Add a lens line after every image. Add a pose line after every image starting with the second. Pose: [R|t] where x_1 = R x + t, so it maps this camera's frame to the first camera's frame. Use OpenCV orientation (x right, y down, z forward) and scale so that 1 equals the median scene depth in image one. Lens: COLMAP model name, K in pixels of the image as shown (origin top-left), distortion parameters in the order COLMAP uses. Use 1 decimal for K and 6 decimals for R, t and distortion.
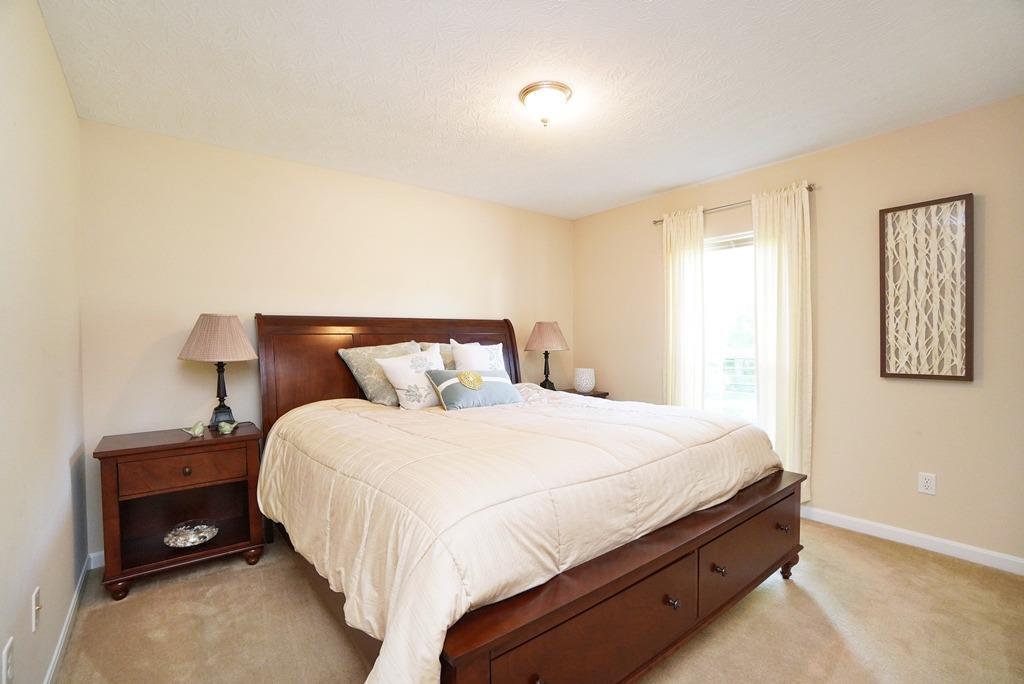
lens RADIAL K [[454.5, 0, 508.8], [0, 454.5, 344.2], [0, 0, 1]] dist [-0.058547, 0.021392]
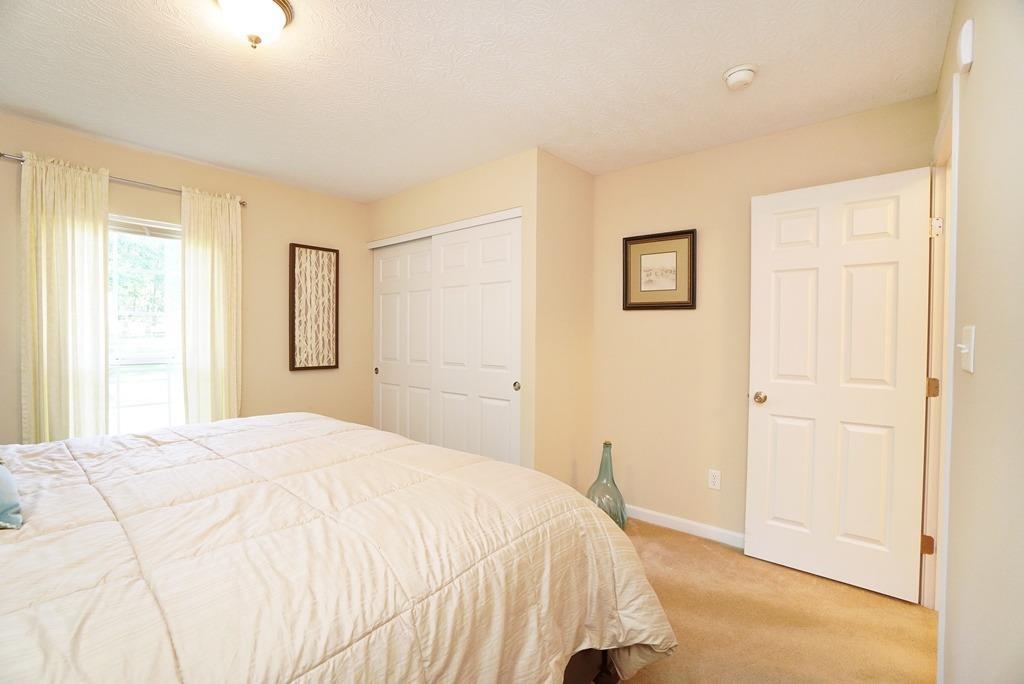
lens RADIAL K [[454.5, 0, 508.8], [0, 454.5, 344.2], [0, 0, 1]] dist [-0.058547, 0.021392]
pose [[-0.197902, -0.013762, 0.980125, -0.613750], [0.006960, 0.999857, 0.015444, -0.022394], [-0.980197, 0.009878, -0.197778, 0.659975]]
